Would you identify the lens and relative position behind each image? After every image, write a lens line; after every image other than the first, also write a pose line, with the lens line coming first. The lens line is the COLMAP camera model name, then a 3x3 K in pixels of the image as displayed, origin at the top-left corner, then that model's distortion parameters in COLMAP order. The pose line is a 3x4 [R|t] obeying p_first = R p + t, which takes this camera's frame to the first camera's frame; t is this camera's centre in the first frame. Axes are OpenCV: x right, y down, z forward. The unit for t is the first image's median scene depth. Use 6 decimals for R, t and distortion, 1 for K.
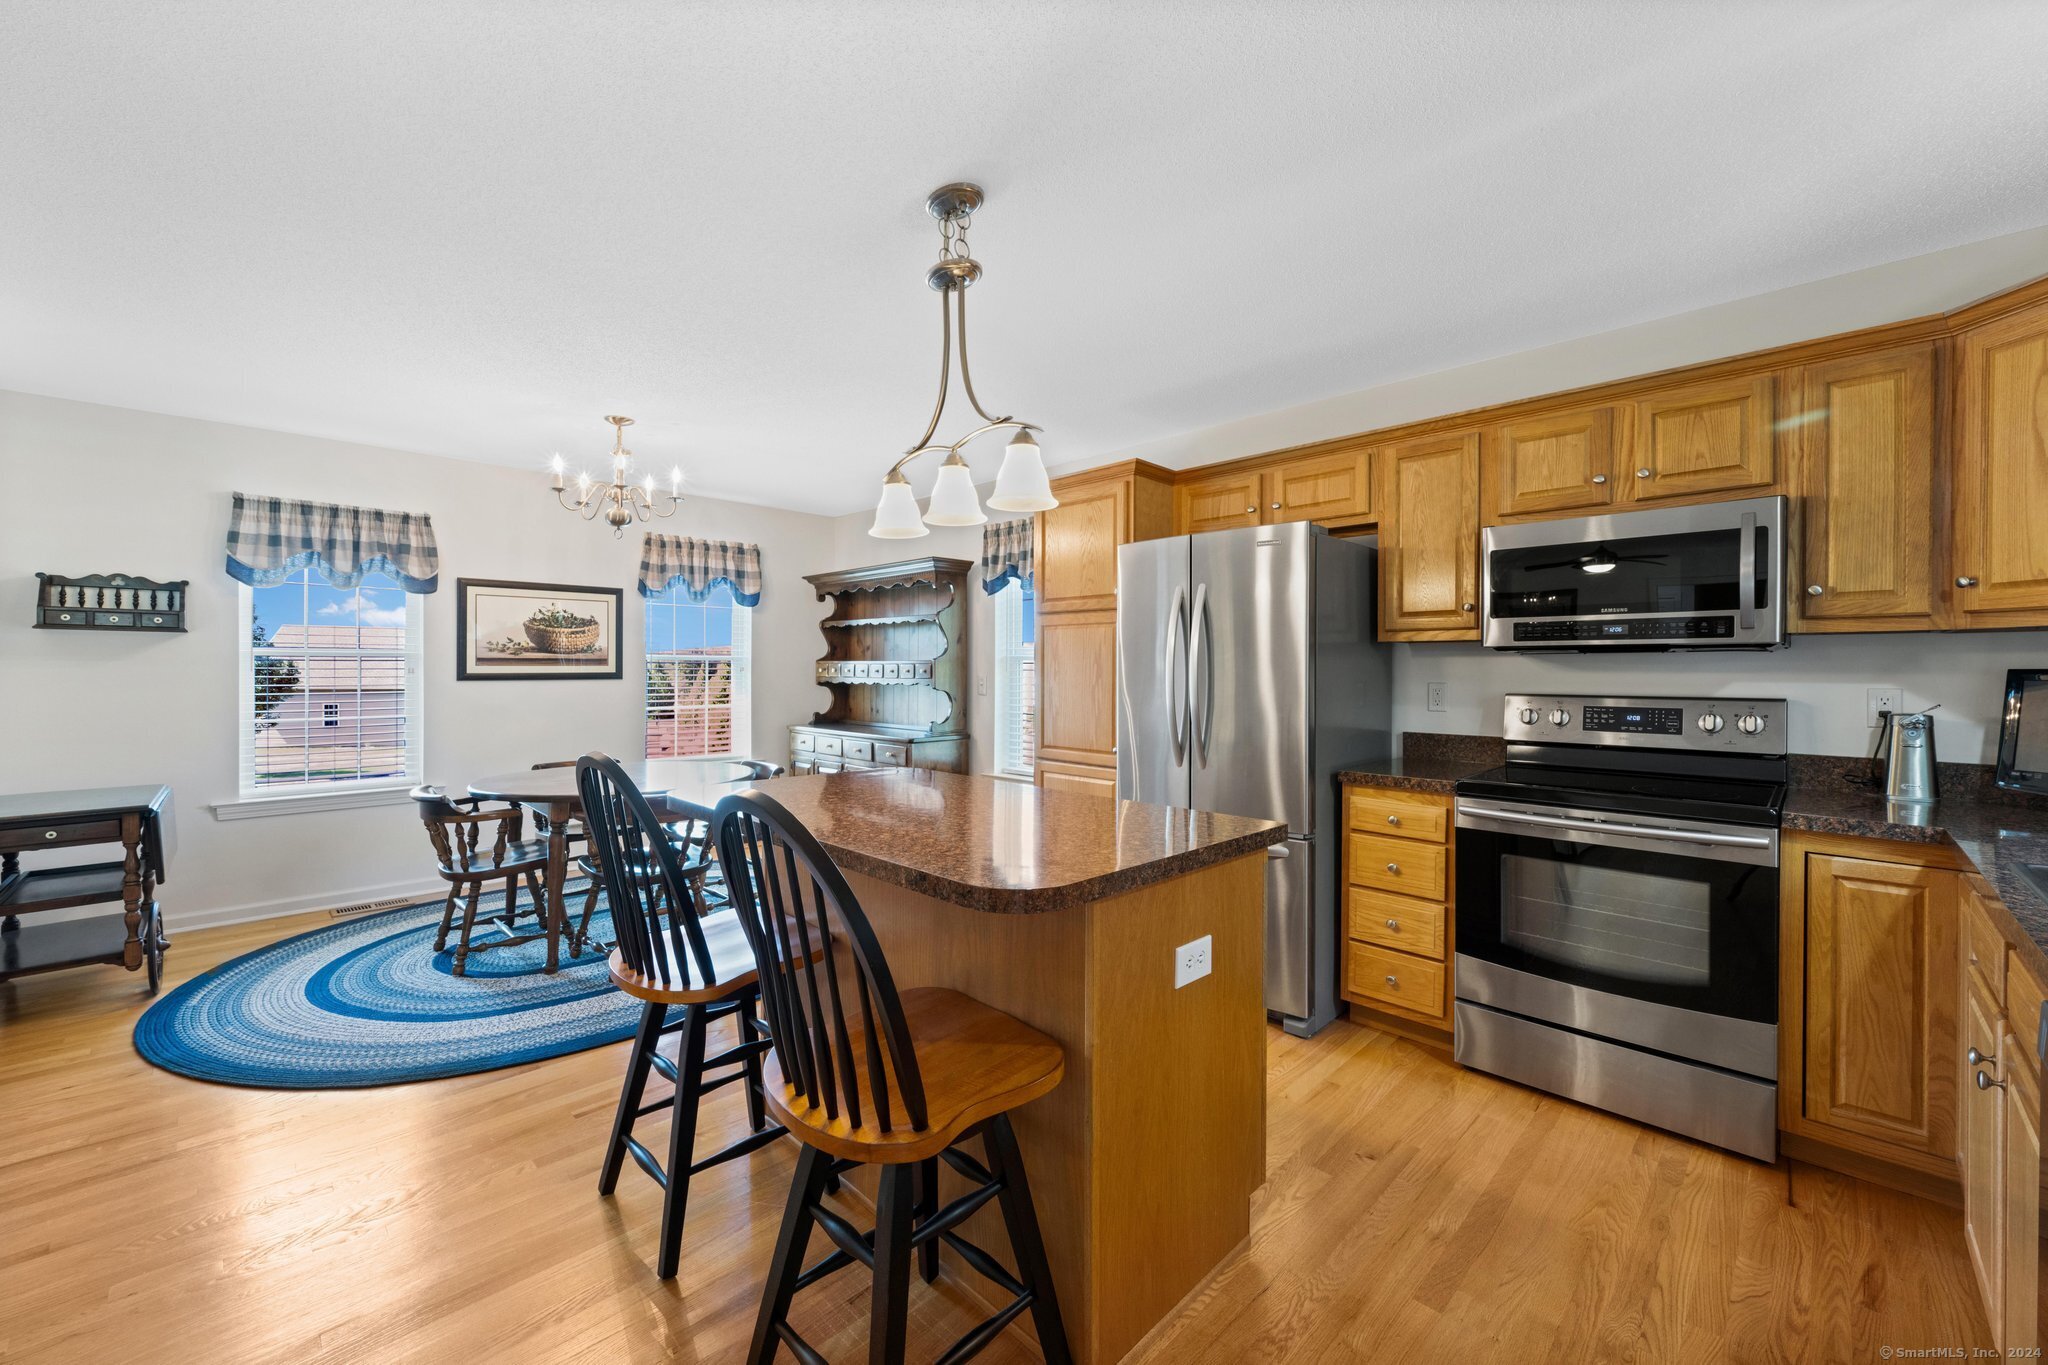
lens RADIAL K [[803.5, 0, 1027.1], [0, 803.5, 678.1], [0, 0, 1]] dist [-0.002668, -0.000349]
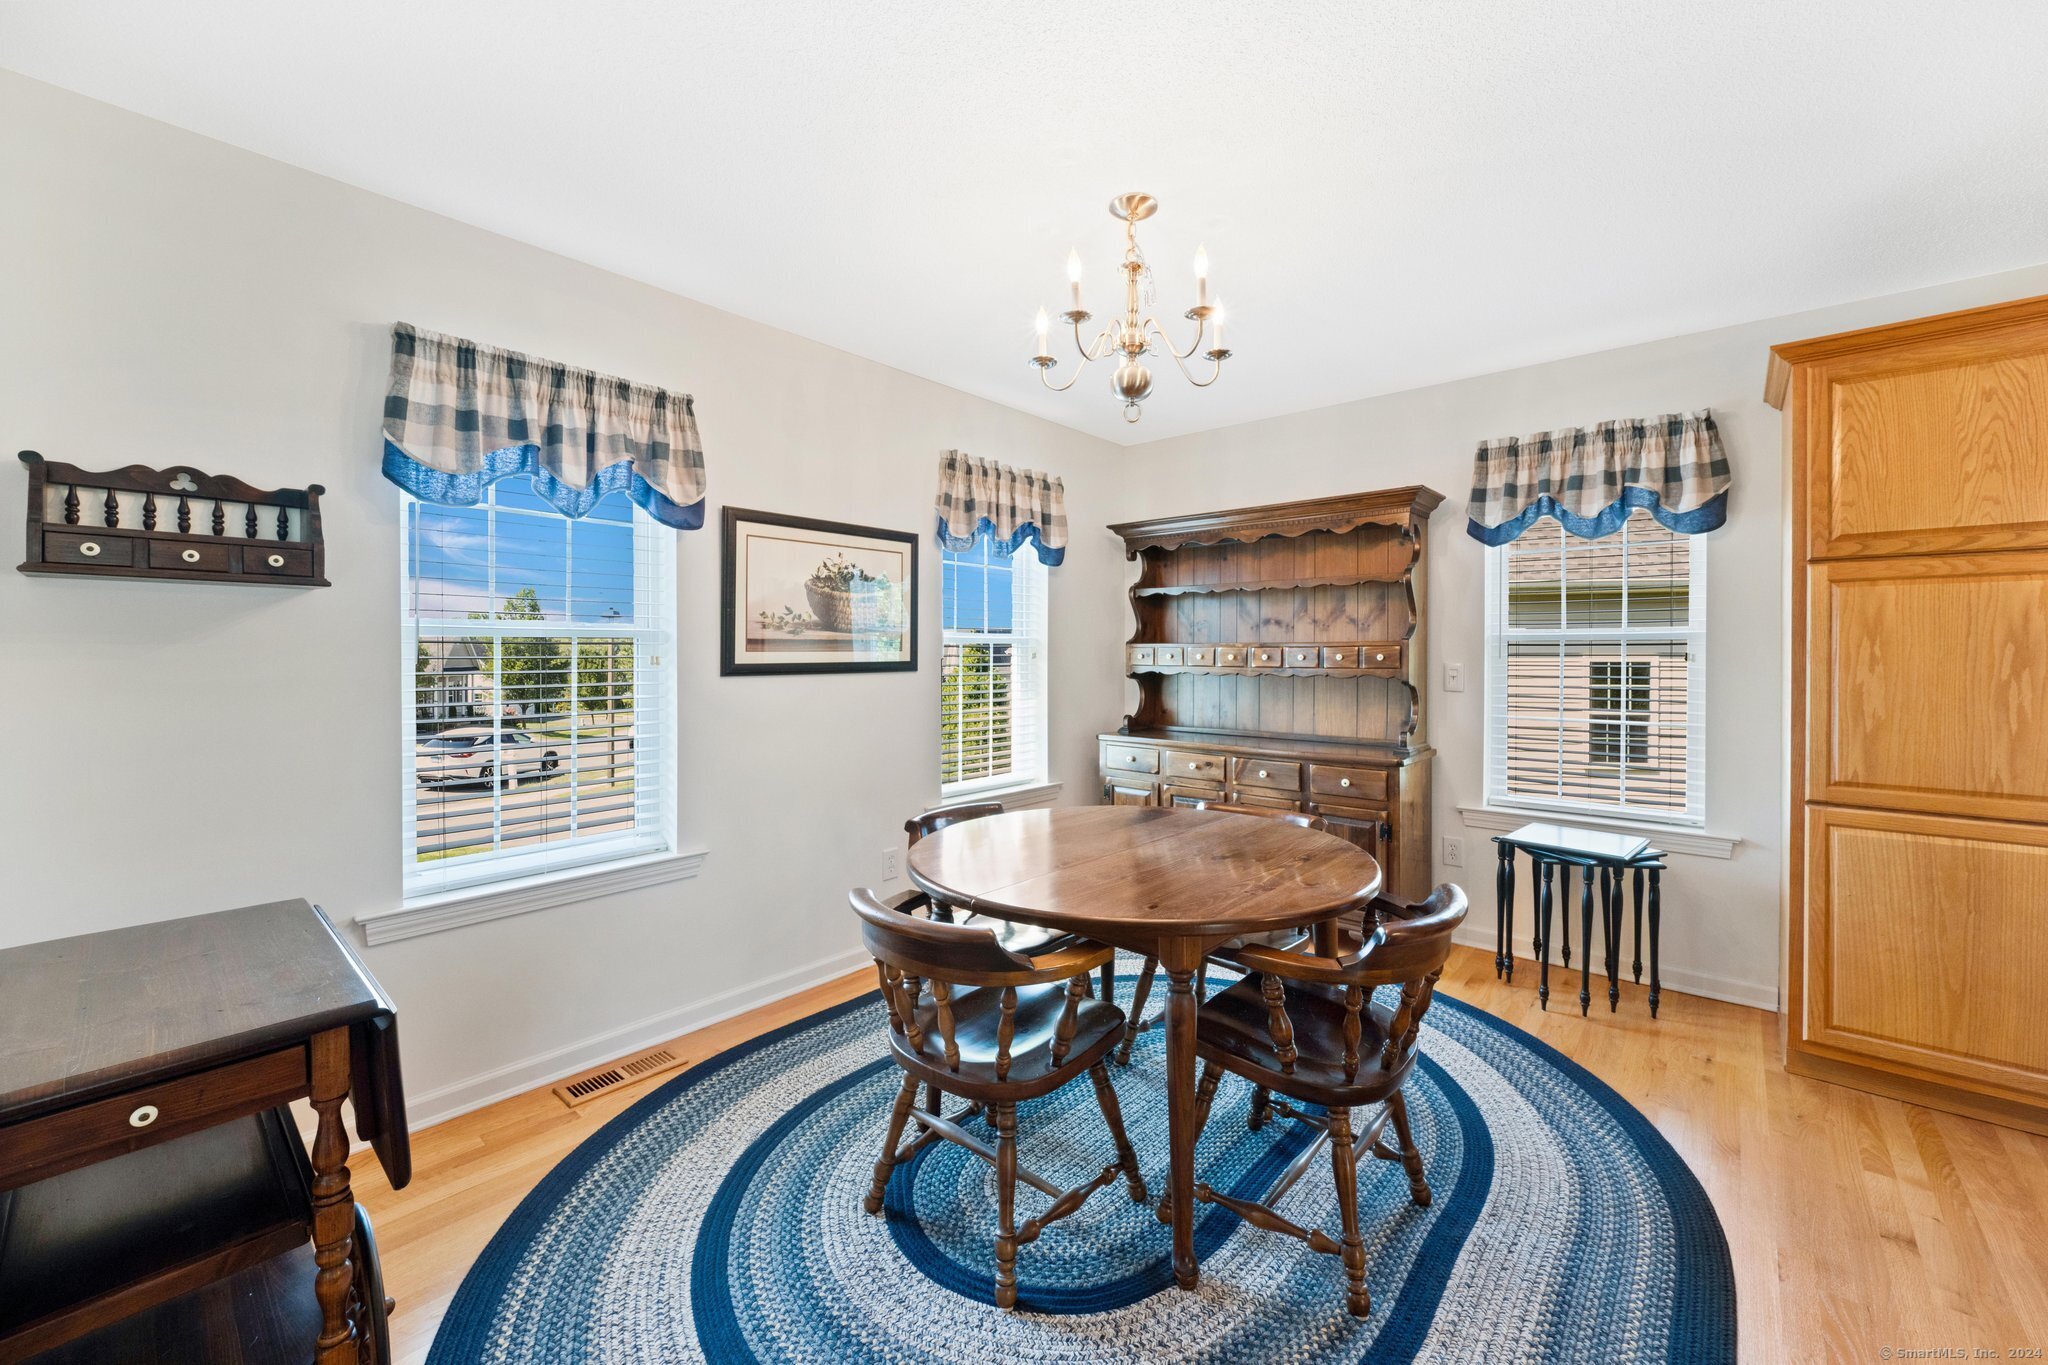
lens RADIAL K [[803.5, 0, 1021.4], [0, 803.5, 666.8], [0, 0, 1]] dist [-0.002668, -0.000349]
pose [[0.997728, -0.005172, 0.067177, -0.565077], [0.004840, 0.999975, 0.005095, -0.006270], [-0.067201, -0.004758, 0.997728, 0.408112]]
